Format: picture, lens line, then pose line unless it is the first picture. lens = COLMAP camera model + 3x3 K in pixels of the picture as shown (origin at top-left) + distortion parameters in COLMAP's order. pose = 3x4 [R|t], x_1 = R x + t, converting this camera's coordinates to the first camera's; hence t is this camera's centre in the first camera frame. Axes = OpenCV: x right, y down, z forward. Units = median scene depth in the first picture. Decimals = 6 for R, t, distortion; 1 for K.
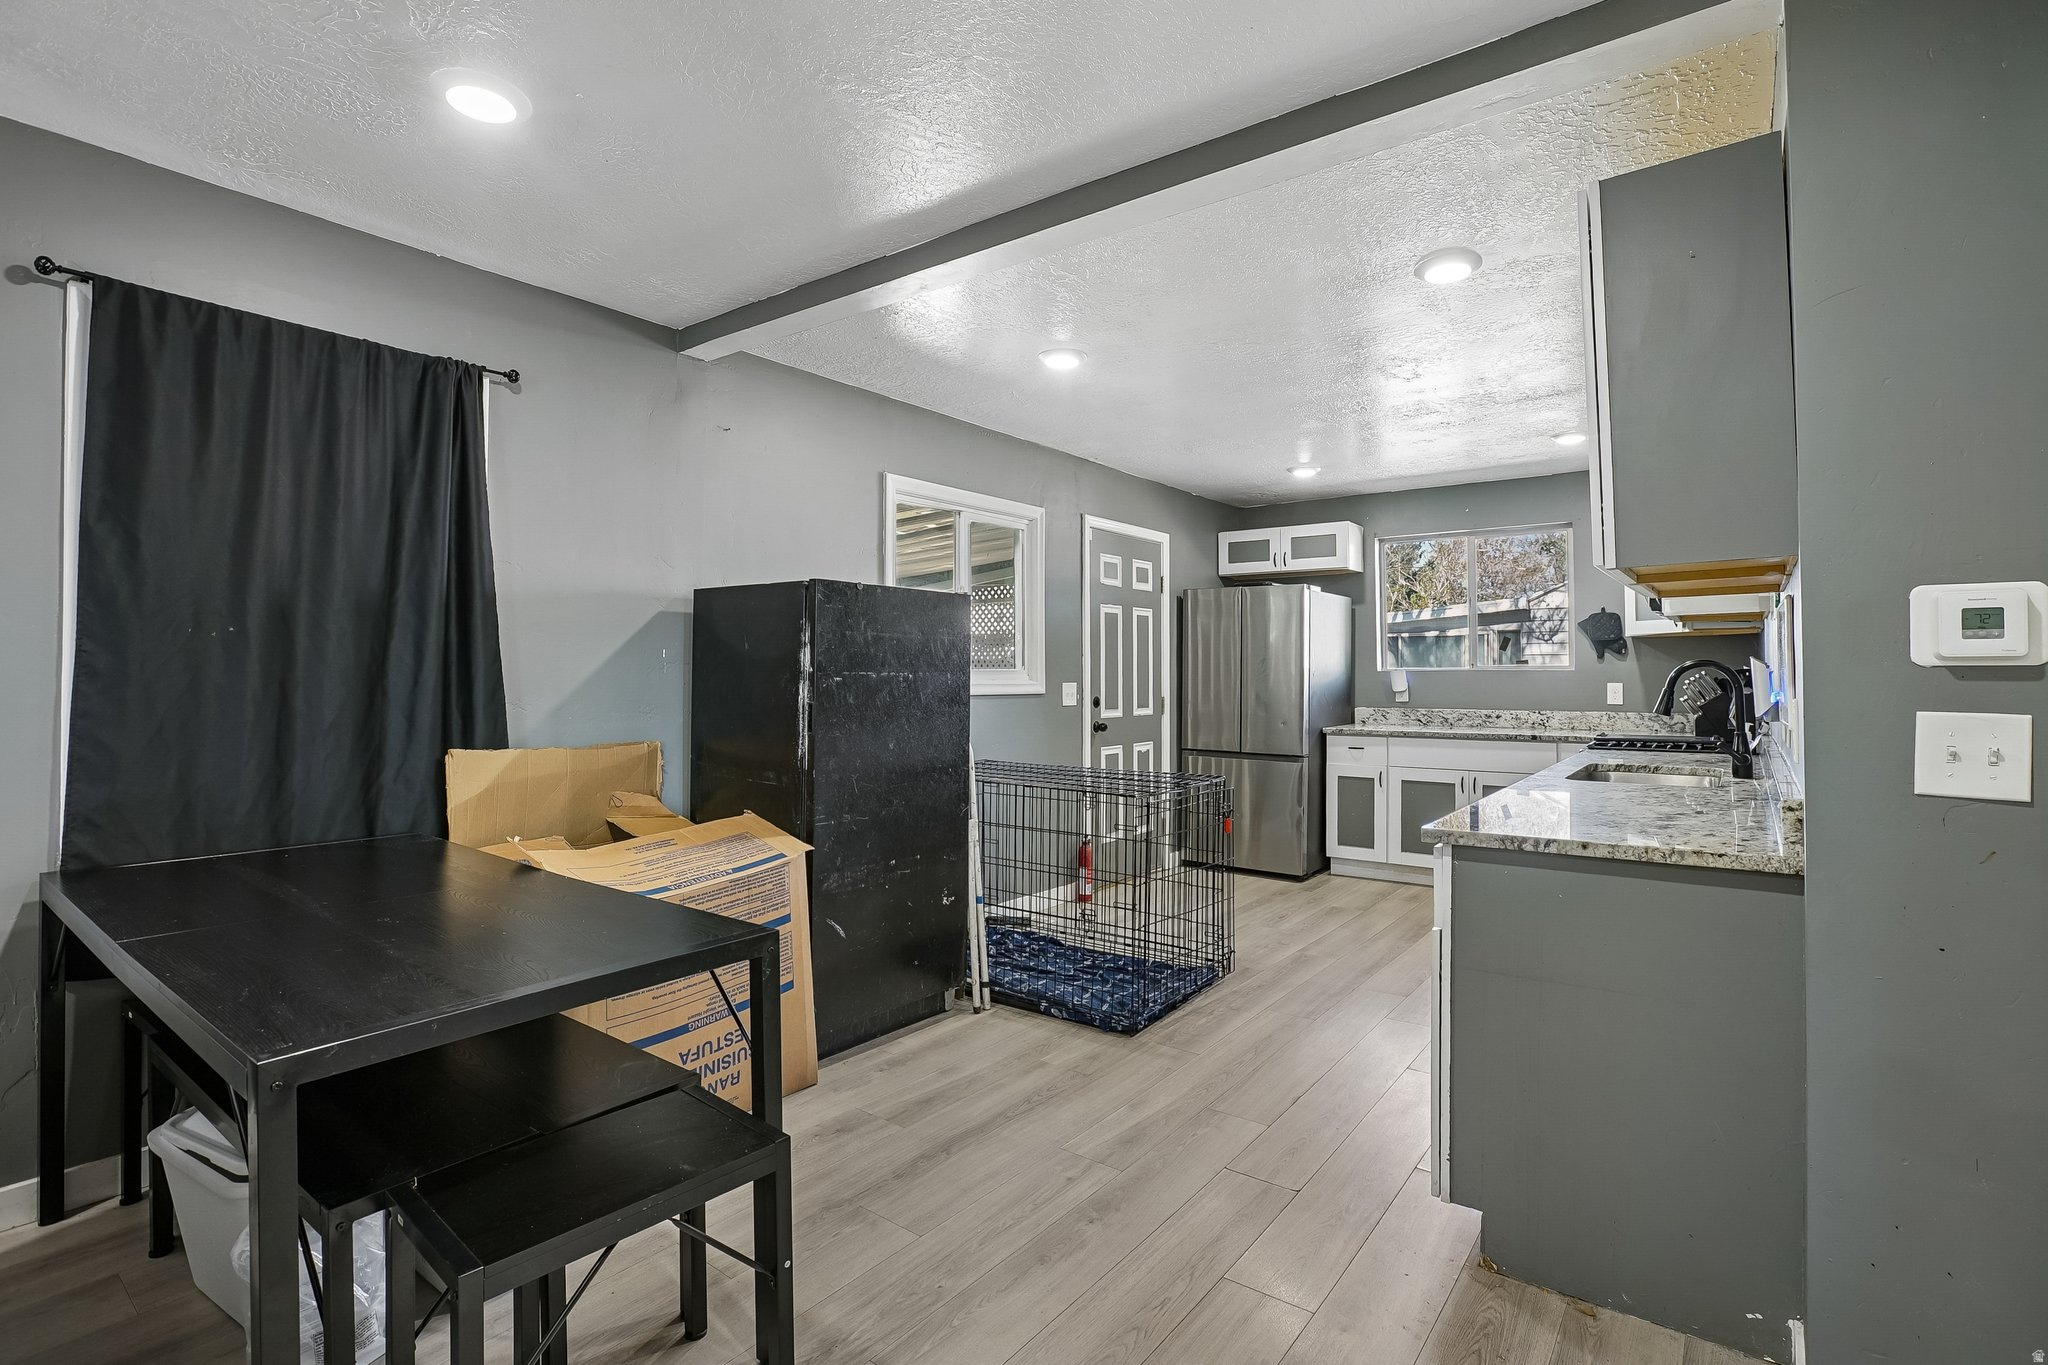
lens RADIAL K [[952.0, 0, 1038.9], [0, 952.0, 665.2], [0, 0, 1]] dist [-0.069652, 0.026182]
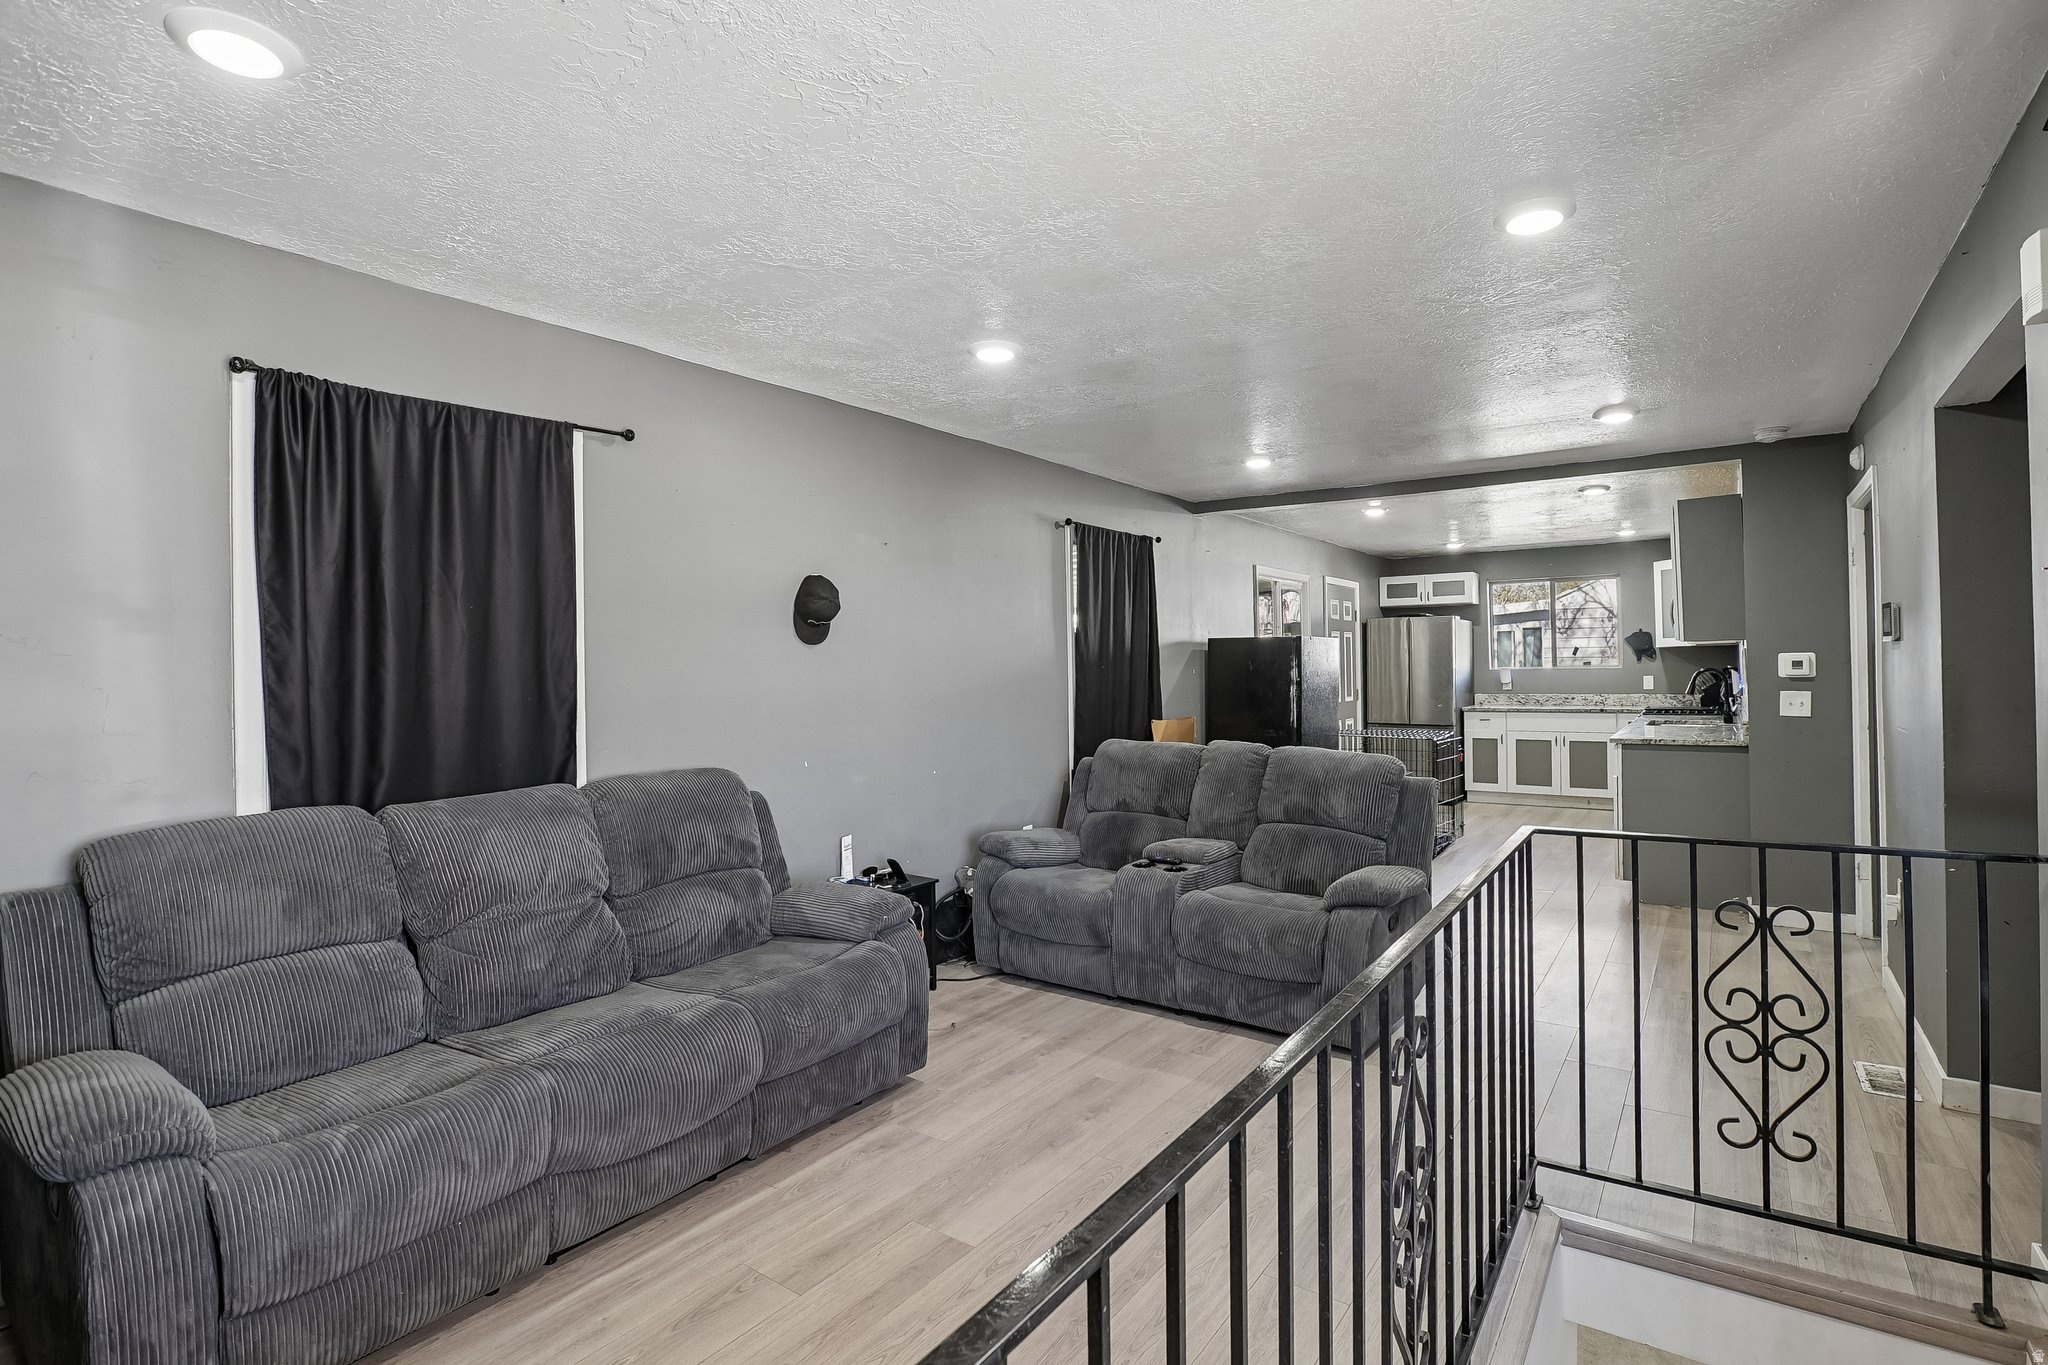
lens RADIAL K [[981.8, 0, 1095.5], [0, 981.8, 668.6], [0, 0, 1]] dist [-0.002704, -0.000245]
pose [[0.996709, -0.015979, 0.079470, -0.439727], [0.015027, 0.999808, 0.012559, -0.027780], [-0.079656, -0.011323, 0.996758, -0.575144]]
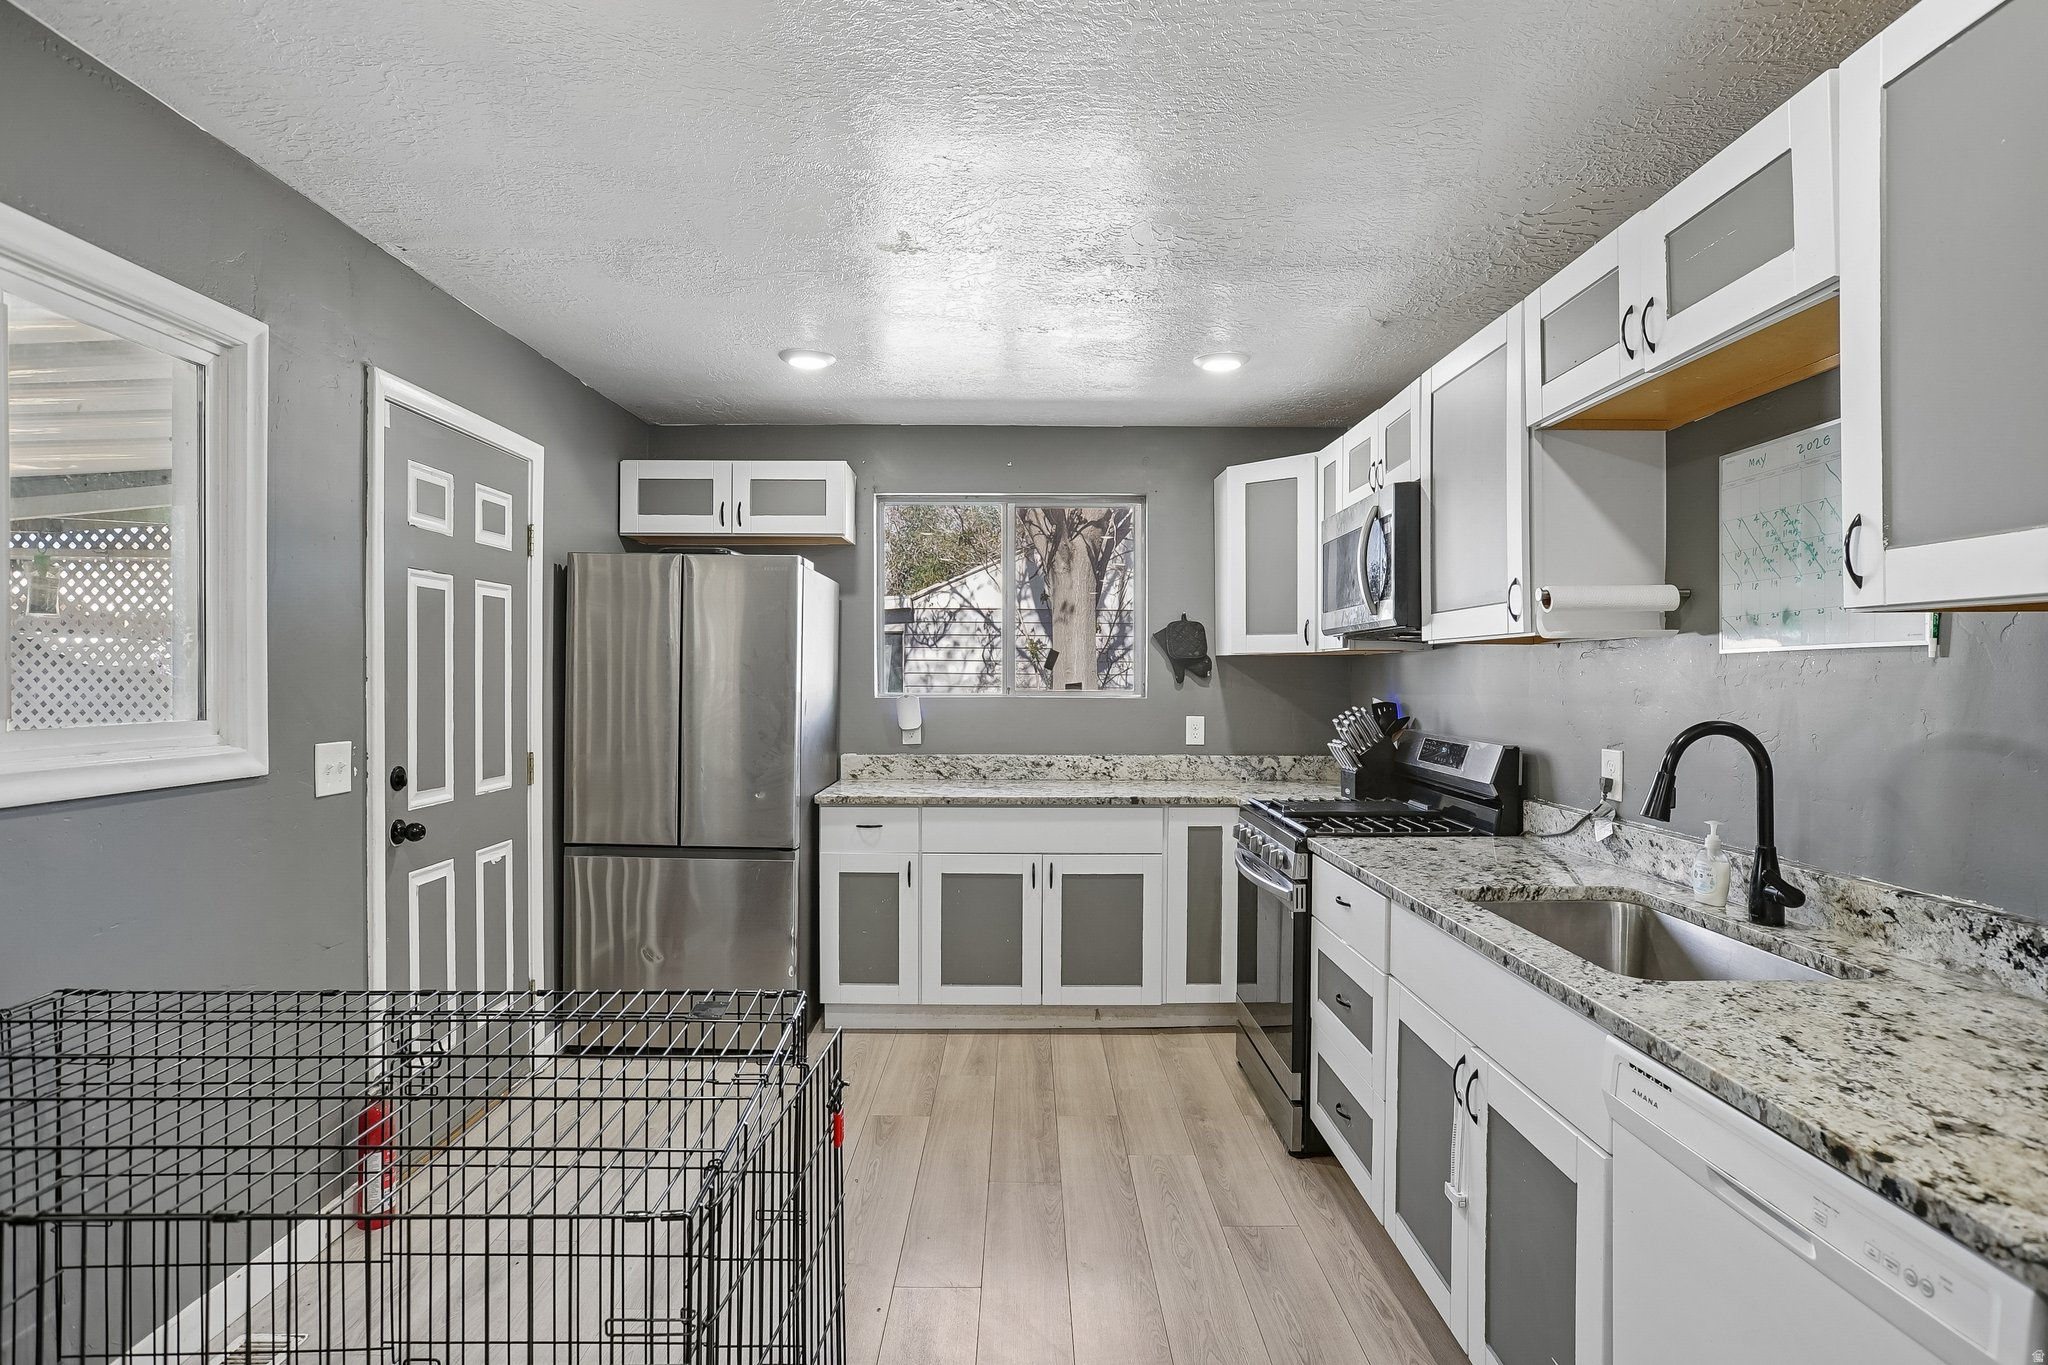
lens RADIAL K [[1068.6, 0, 1034.5], [0, 1068.6, 682.7], [0, 0, 1]] dist [-0.072525, 0.045546]
pose [[0.793354, 0.000027, 0.608761, -0.004061], [-0.011545, 0.999821, 0.015002, -0.018408], [-0.608651, -0.018930, 0.793212, 0.384757]]
